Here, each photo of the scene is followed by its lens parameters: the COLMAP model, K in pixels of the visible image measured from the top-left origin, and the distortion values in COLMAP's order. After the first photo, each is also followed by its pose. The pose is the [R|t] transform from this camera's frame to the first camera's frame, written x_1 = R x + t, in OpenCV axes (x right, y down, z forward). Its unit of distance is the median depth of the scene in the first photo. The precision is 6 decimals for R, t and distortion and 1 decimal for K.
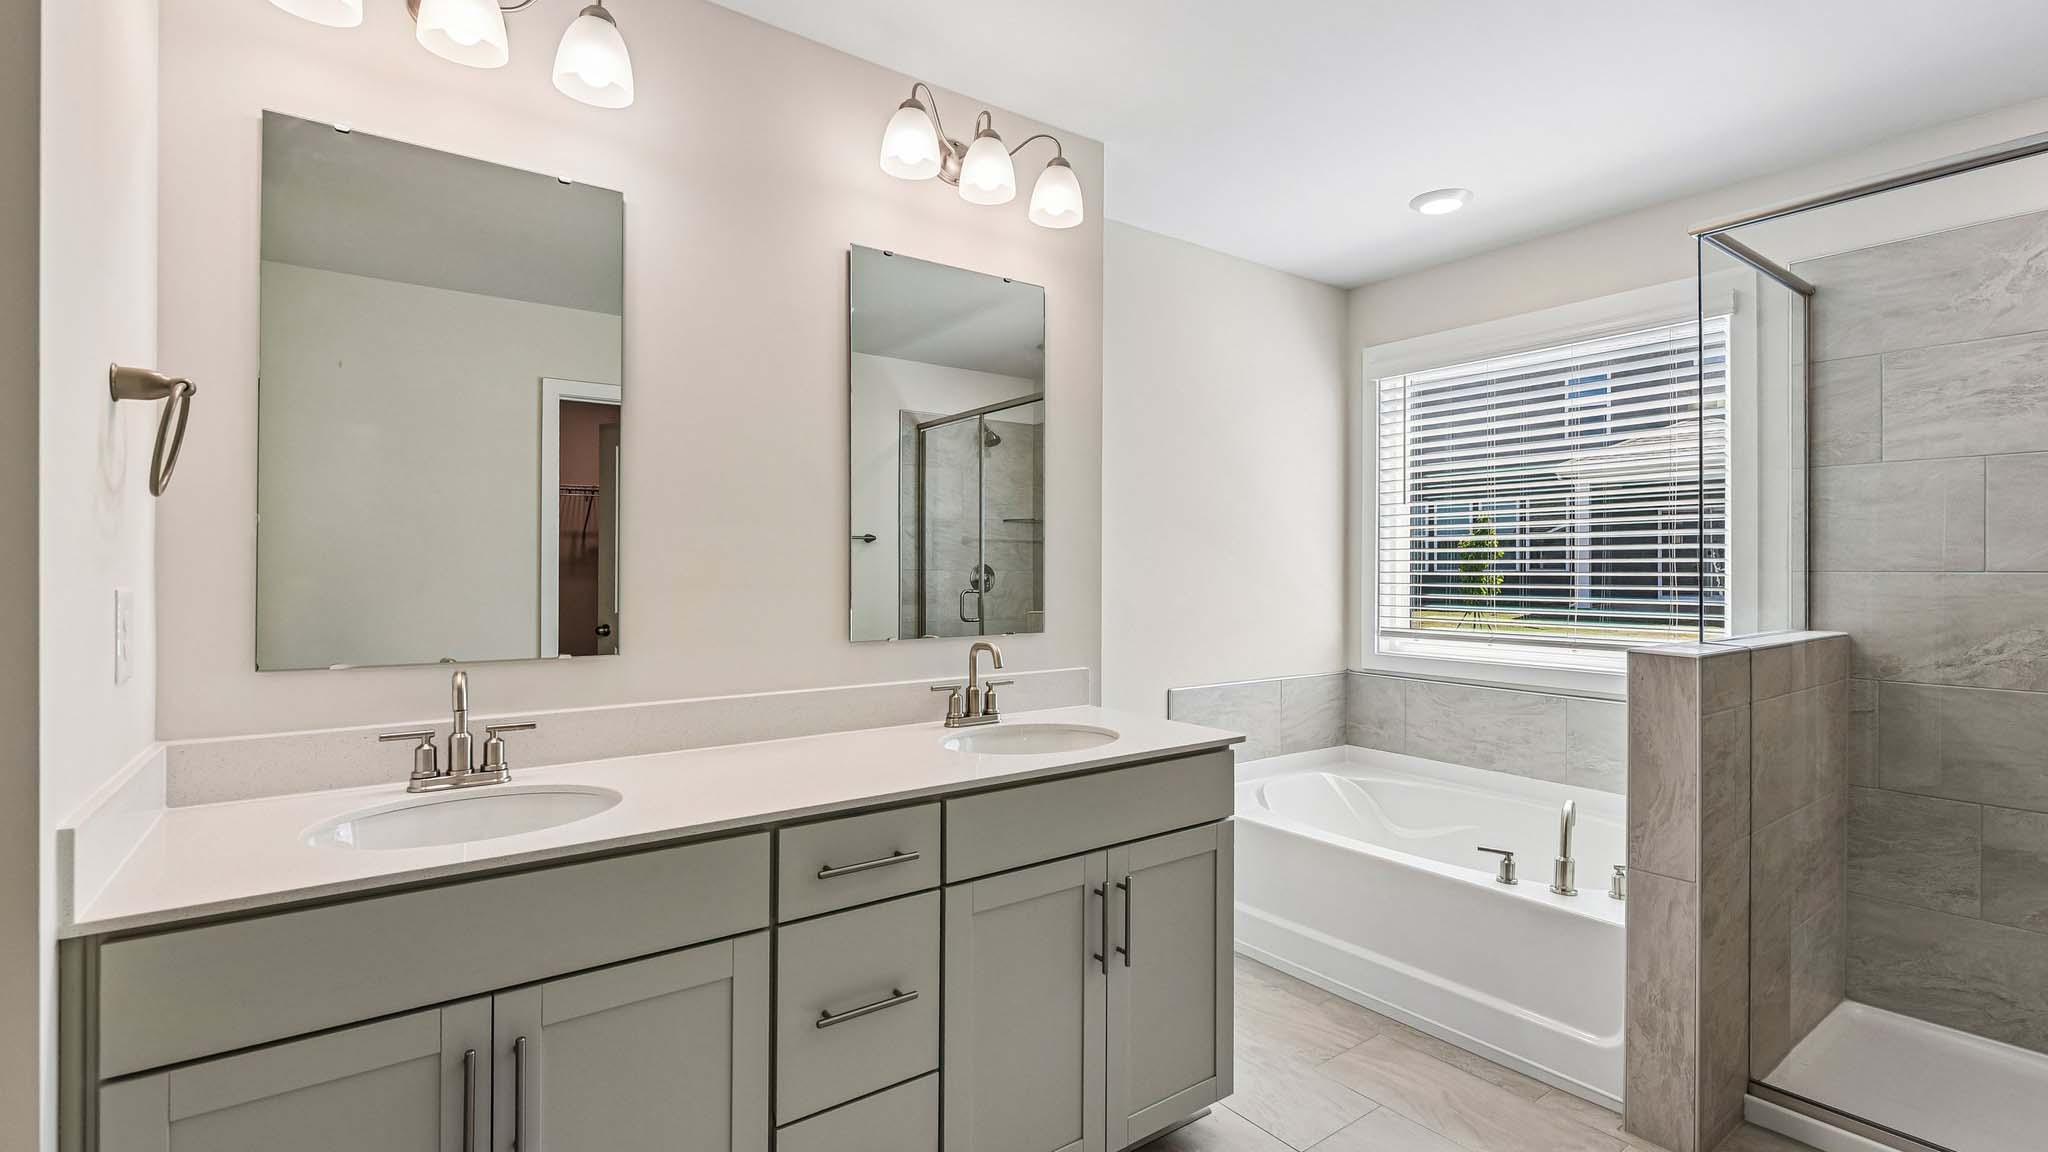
lens RADIAL K [[917.7, 0, 1014.4], [0, 917.7, 569.5], [0, 0, 1]] dist [0.005737, -0.004065]
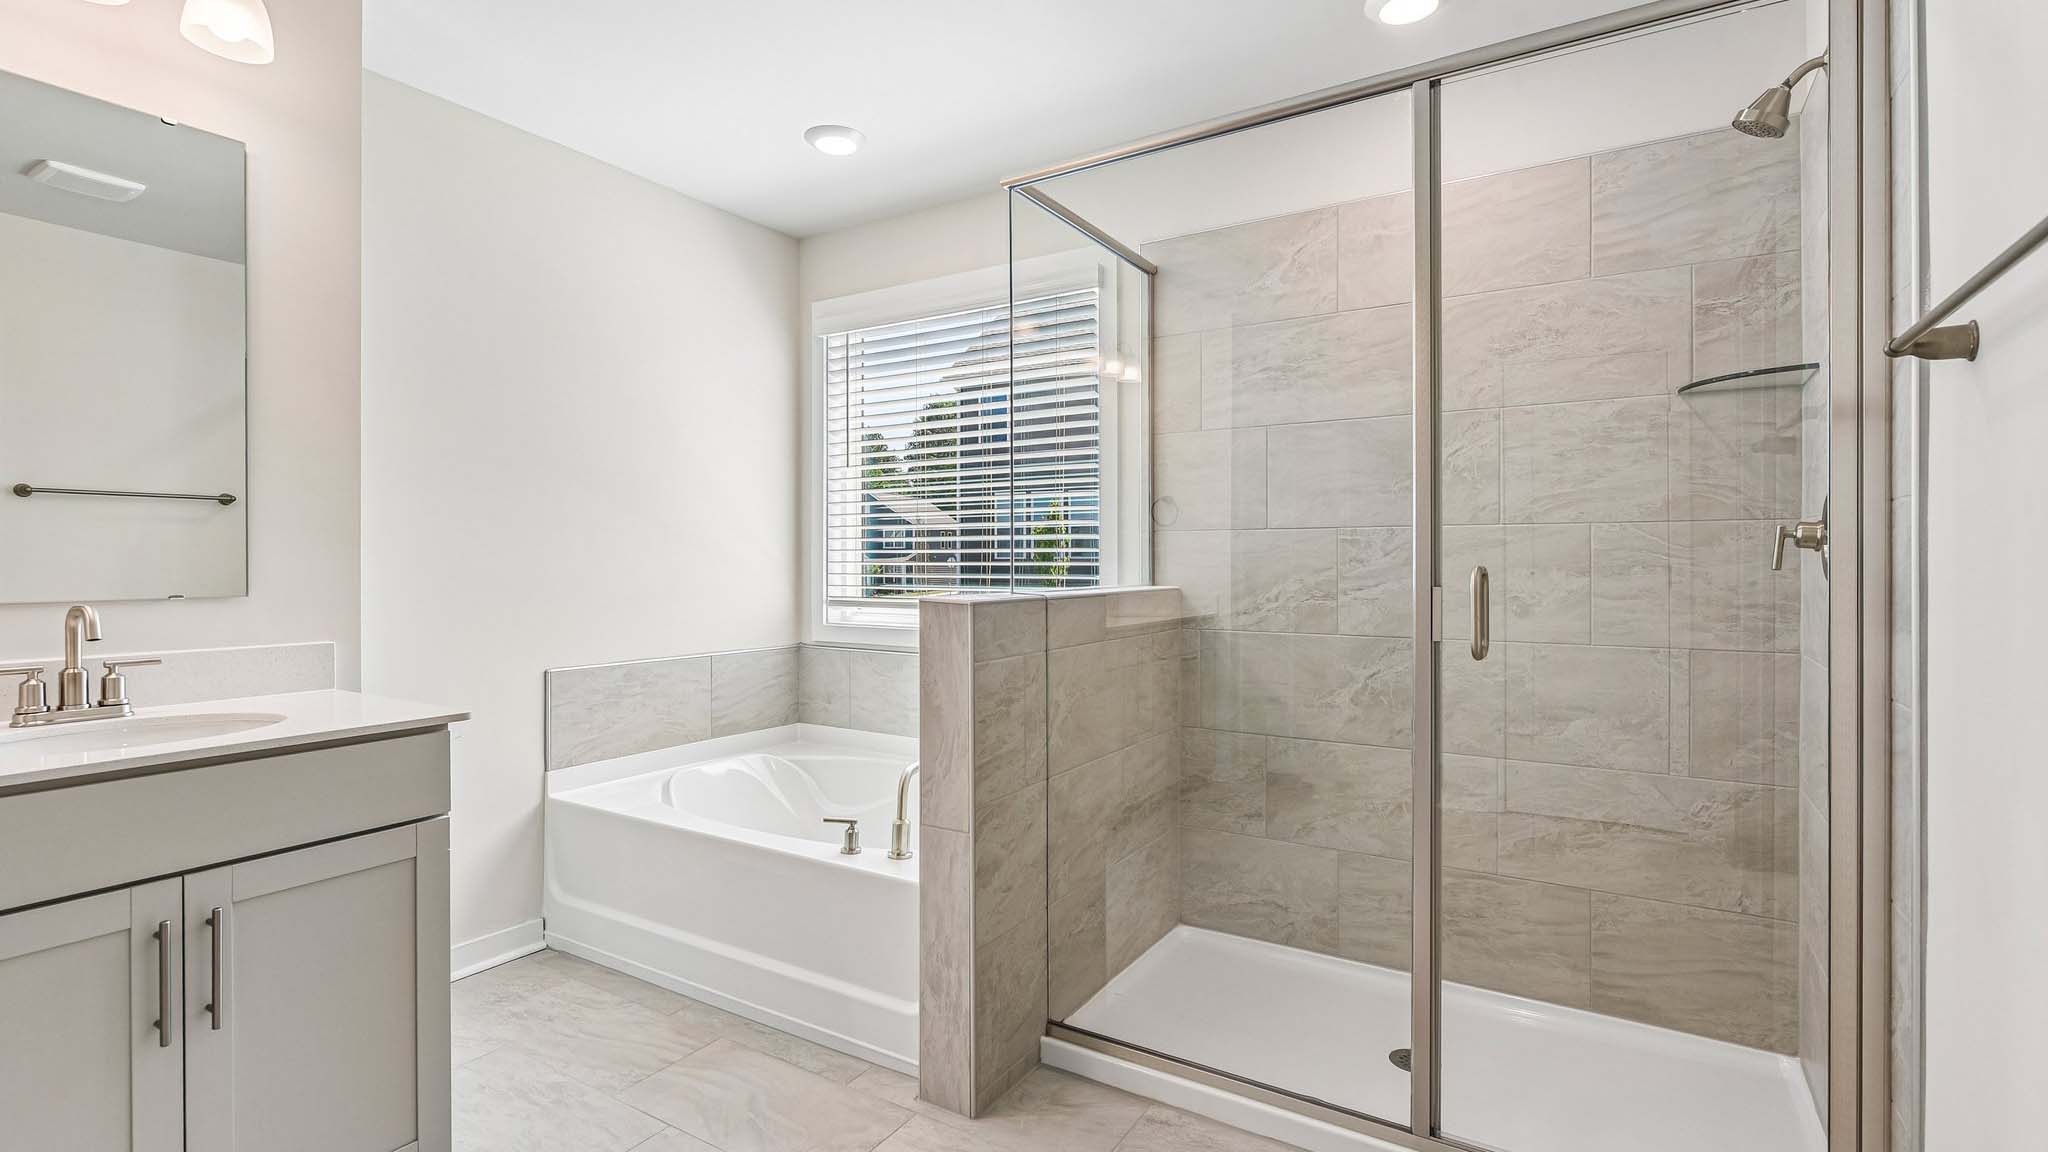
lens RADIAL K [[917.7, 0, 1039.8], [0, 917.7, 567.0], [0, 0, 1]] dist [0.005737, -0.004065]
pose [[0.931232, -0.002111, 0.364421, 0.384755], [0.001966, 0.999998, 0.000768, 0.047722], [-0.364422, 0.000001, 0.931234, 0.052736]]
